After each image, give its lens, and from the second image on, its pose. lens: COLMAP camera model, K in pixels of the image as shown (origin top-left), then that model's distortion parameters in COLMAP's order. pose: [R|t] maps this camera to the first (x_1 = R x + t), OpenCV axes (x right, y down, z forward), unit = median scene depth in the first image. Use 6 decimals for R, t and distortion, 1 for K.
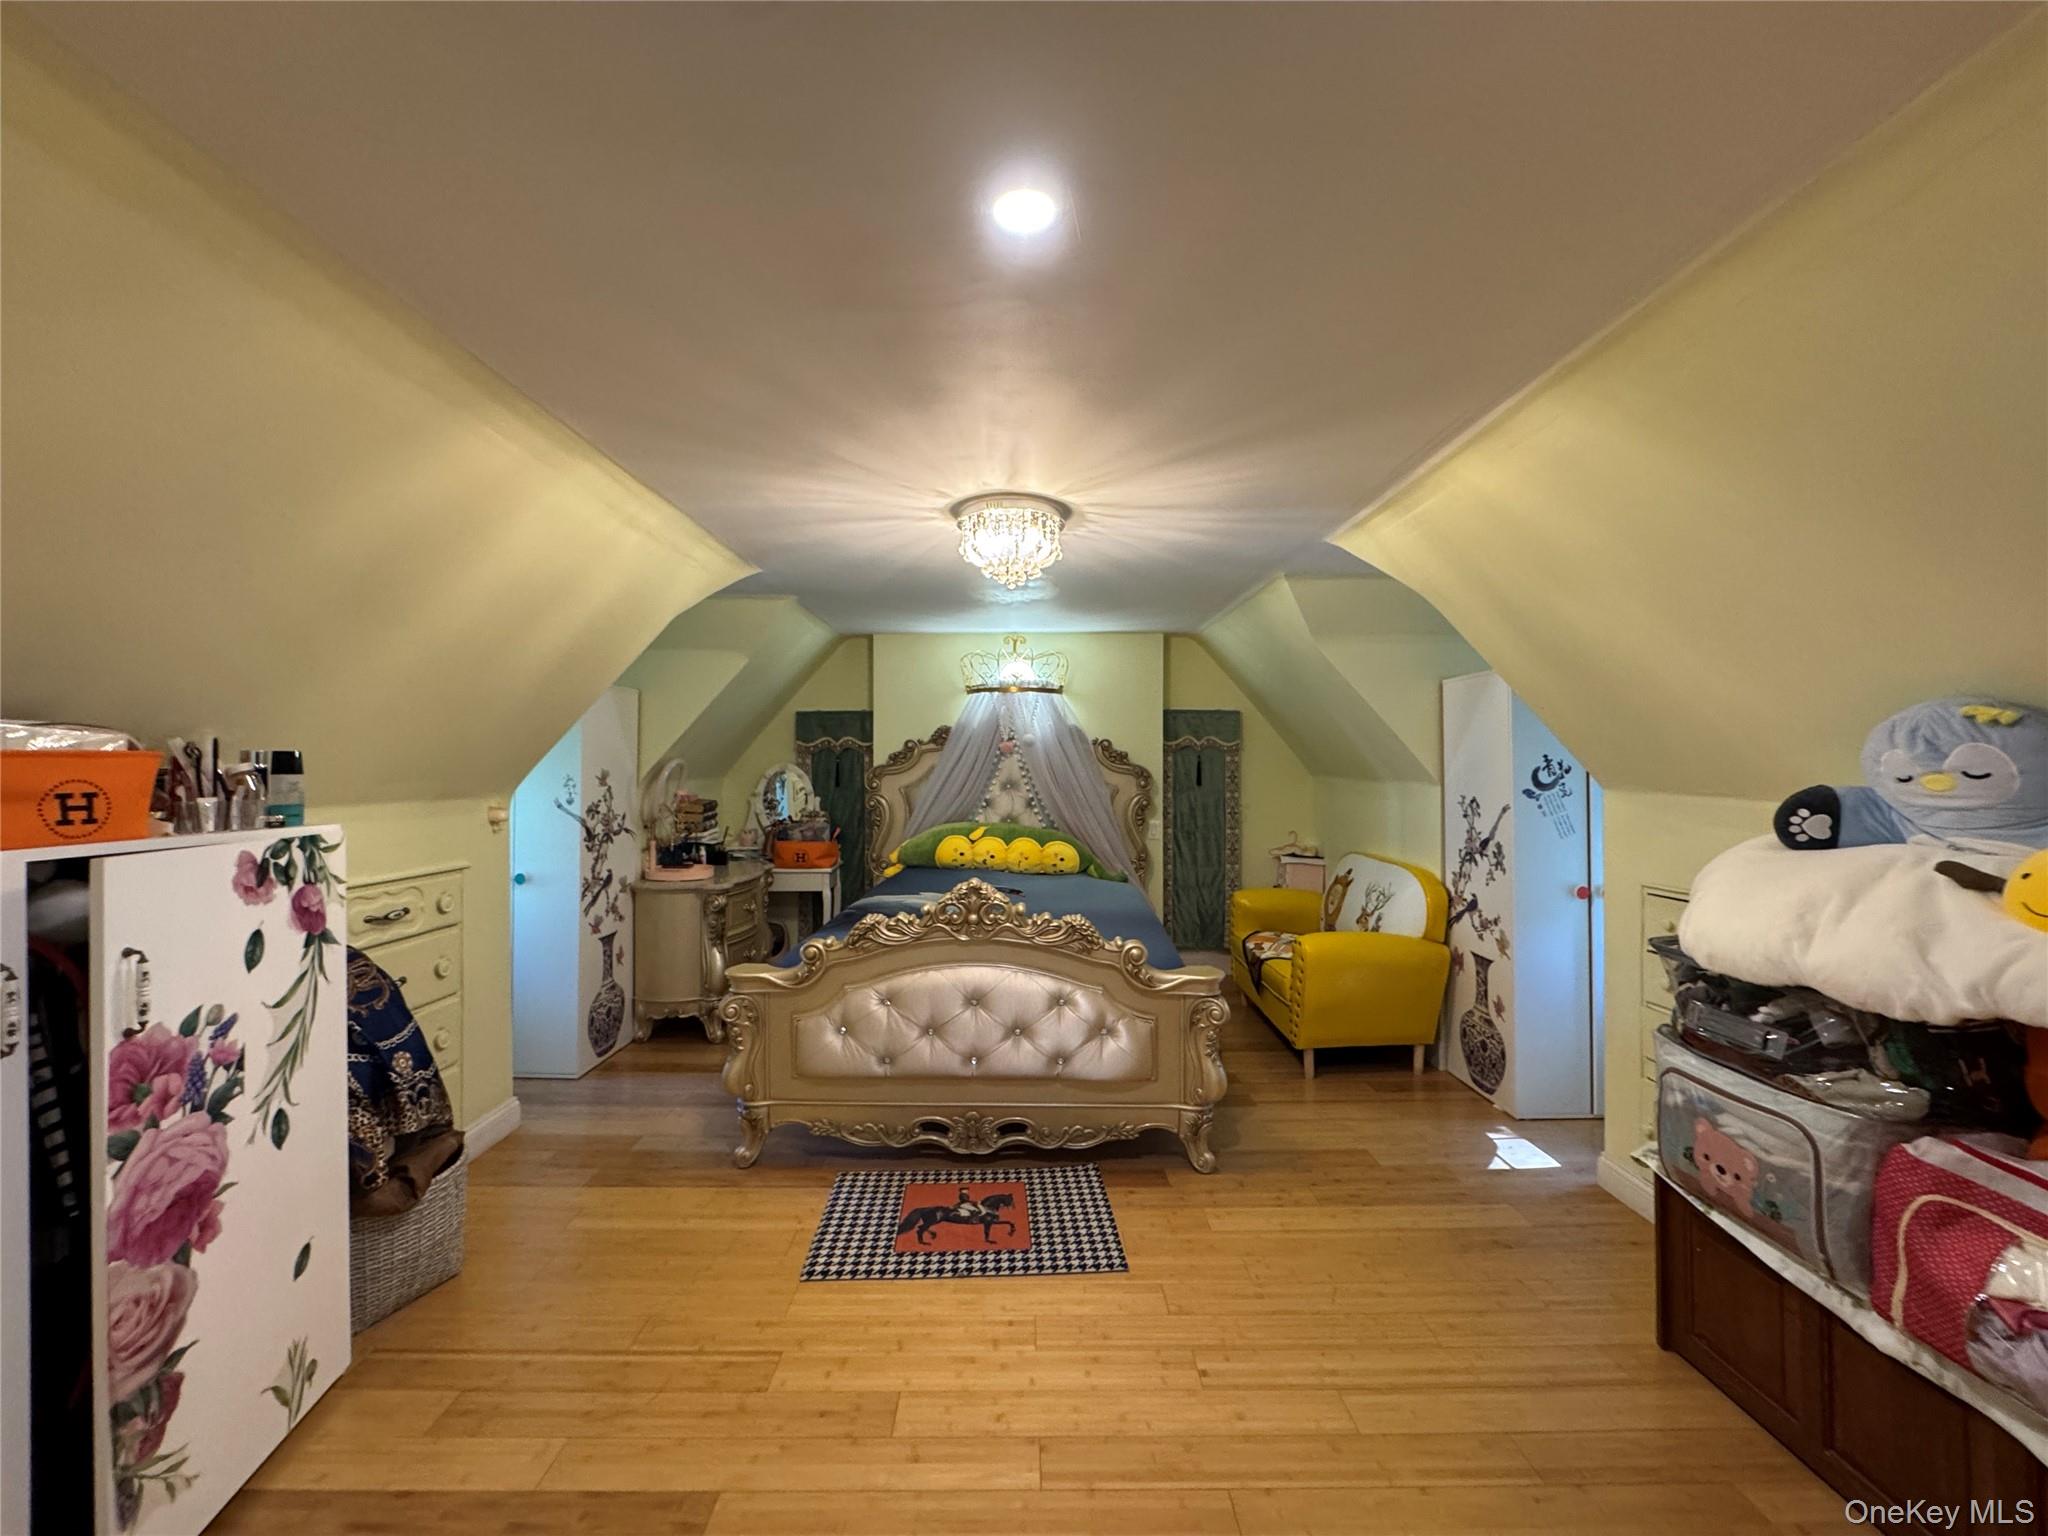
lens RADIAL K [[813.6, 0, 1022.9], [0, 813.6, 768.4], [0, 0, 1]] dist [-0.003708, 0.000462]
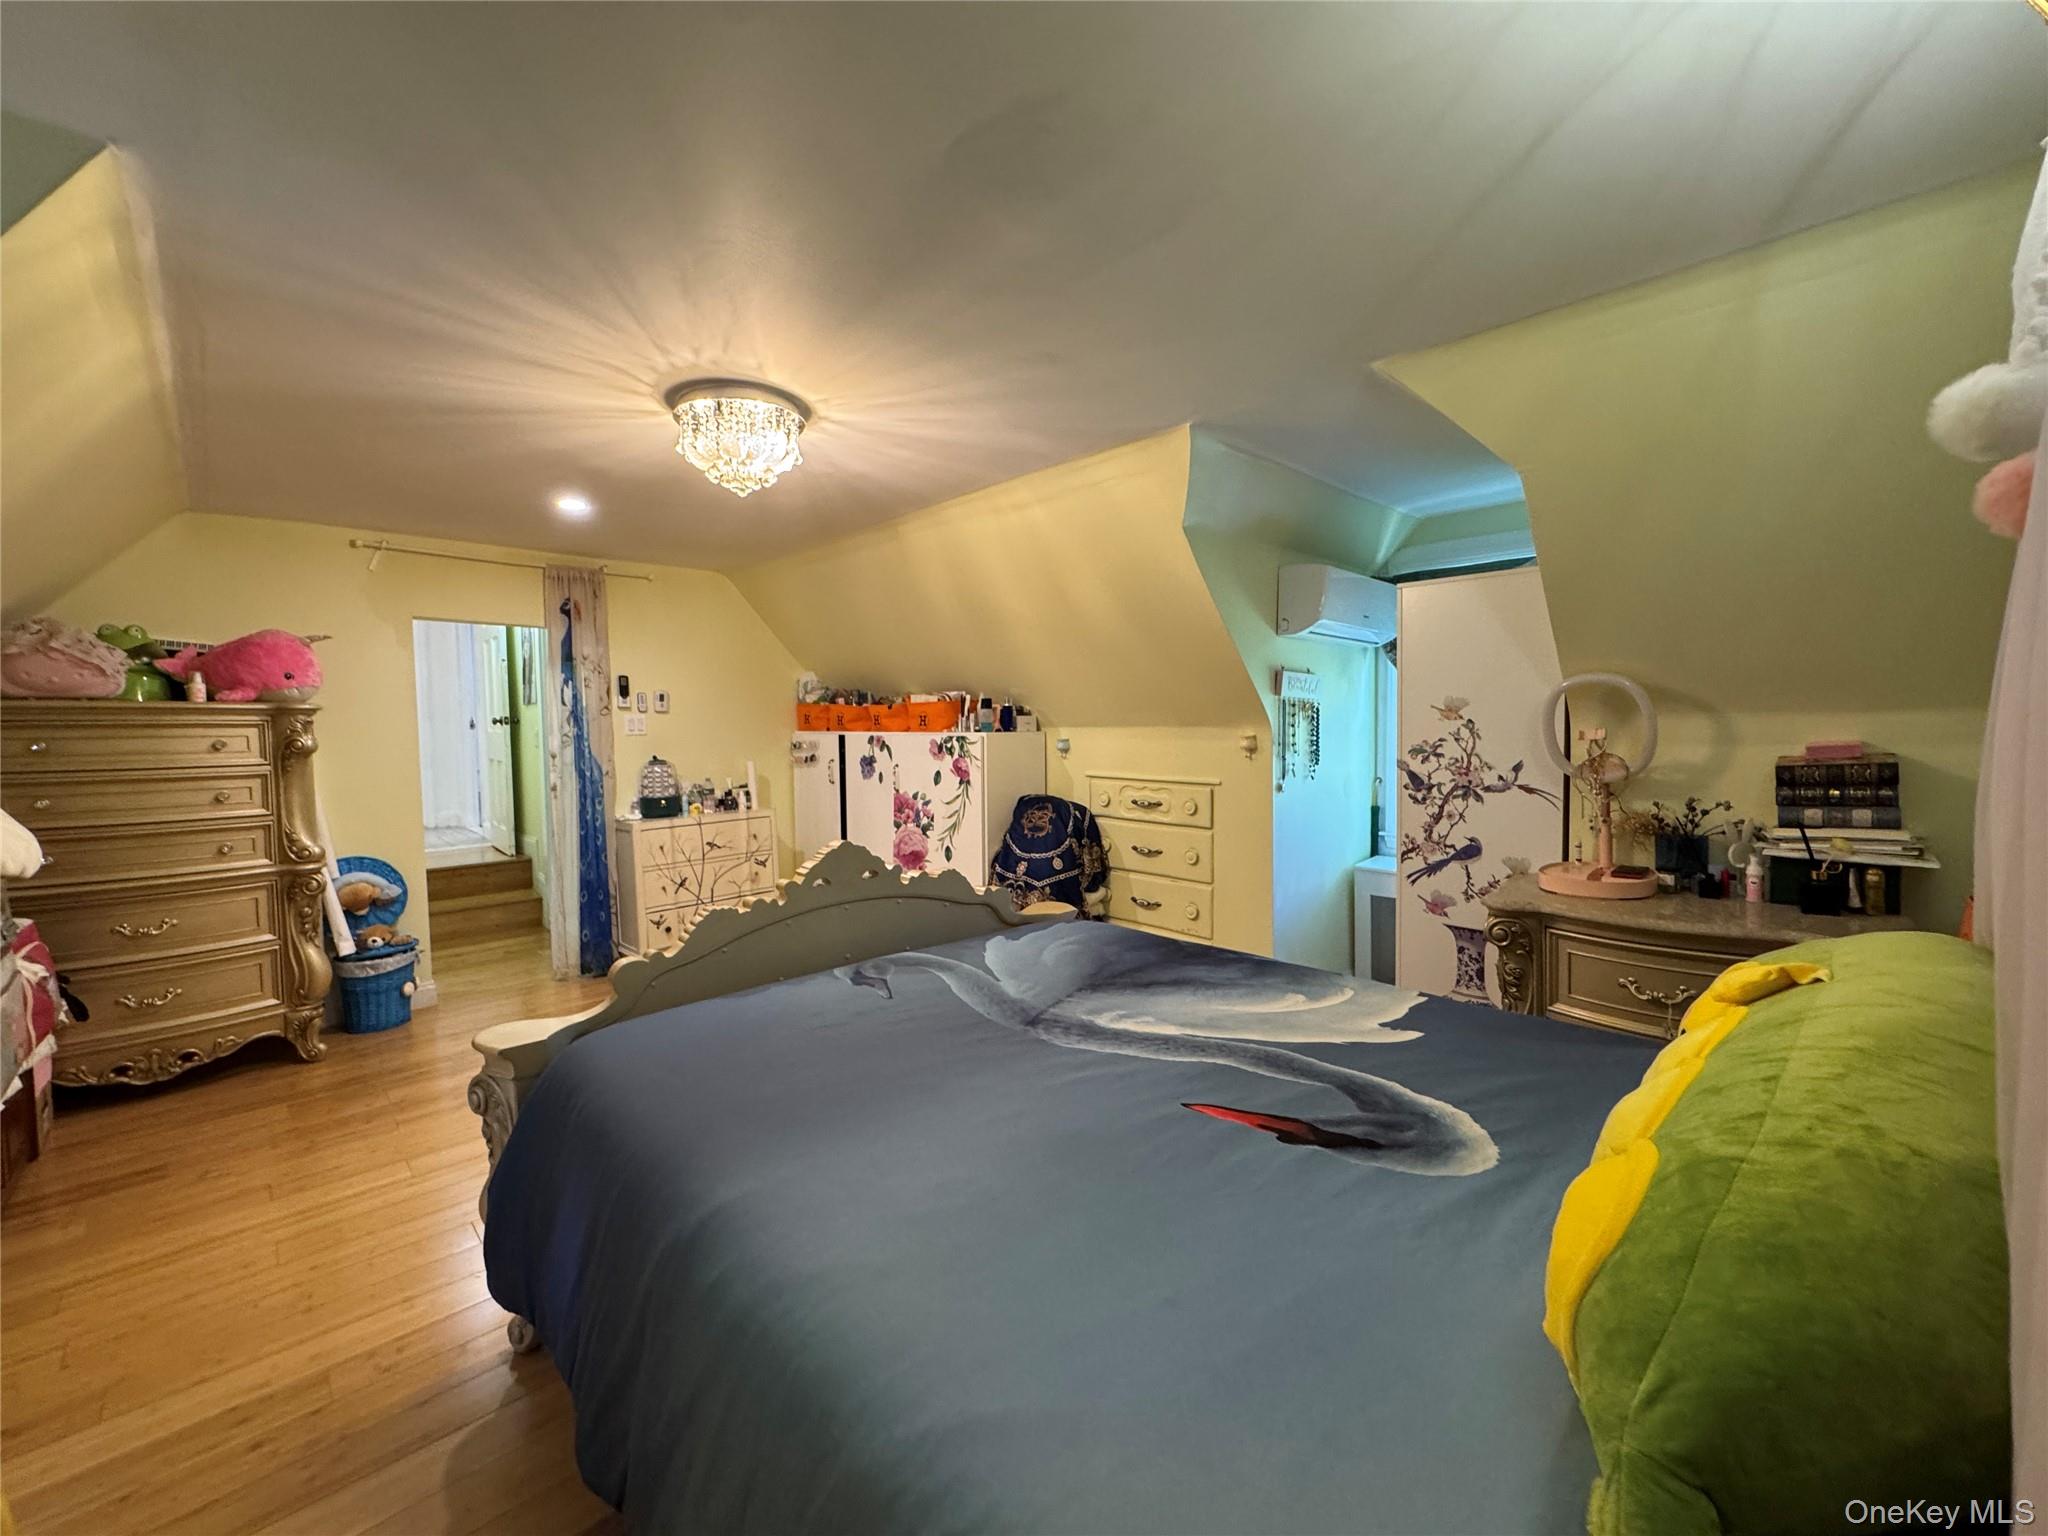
lens RADIAL K [[813.6, 0, 1016.3], [0, 813.6, 768.1], [0, 0, 1]] dist [-0.003708, 0.000462]
pose [[-0.720801, 0.054198, -0.691019, 0.368445], [0.013779, 0.997862, 0.063891, 0.017884], [0.693005, 0.036531, -0.720007, 1.716131]]
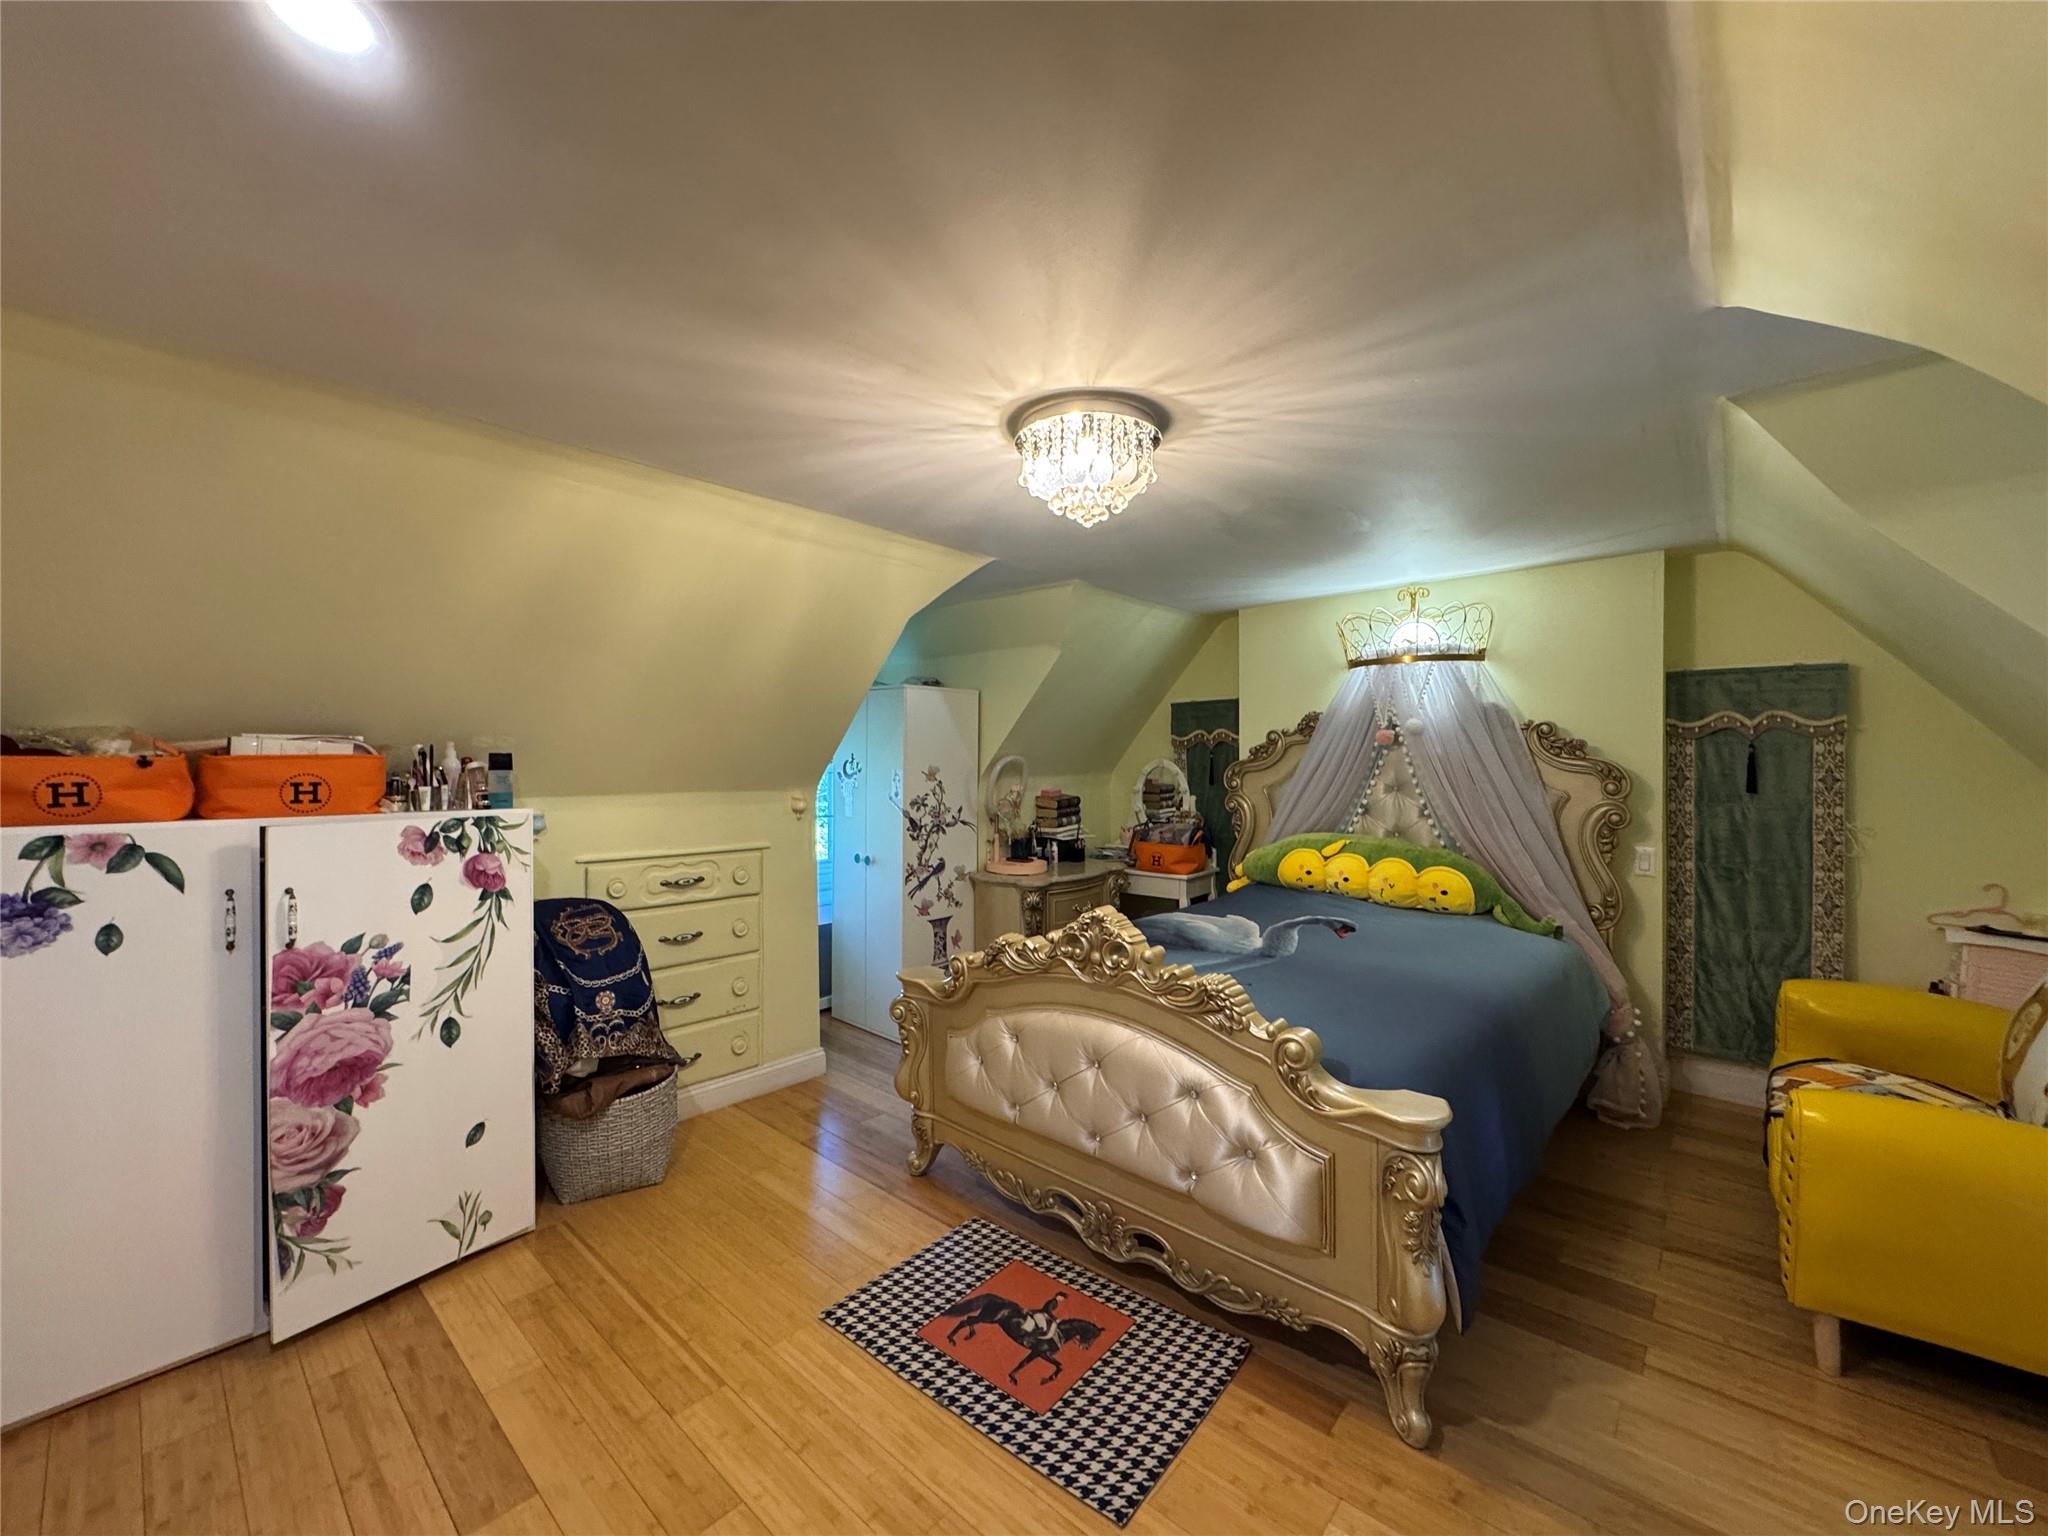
lens RADIAL K [[813.6, 0, 1025.4], [0, 813.6, 768.1], [0, 0, 1]] dist [-0.003708, 0.000462]
pose [[0.744822, 0.003353, -0.667254, 0.414750], [0.000331, 0.999985, 0.005394, -0.002073], [0.667263, -0.004239, 0.744810, 0.373728]]
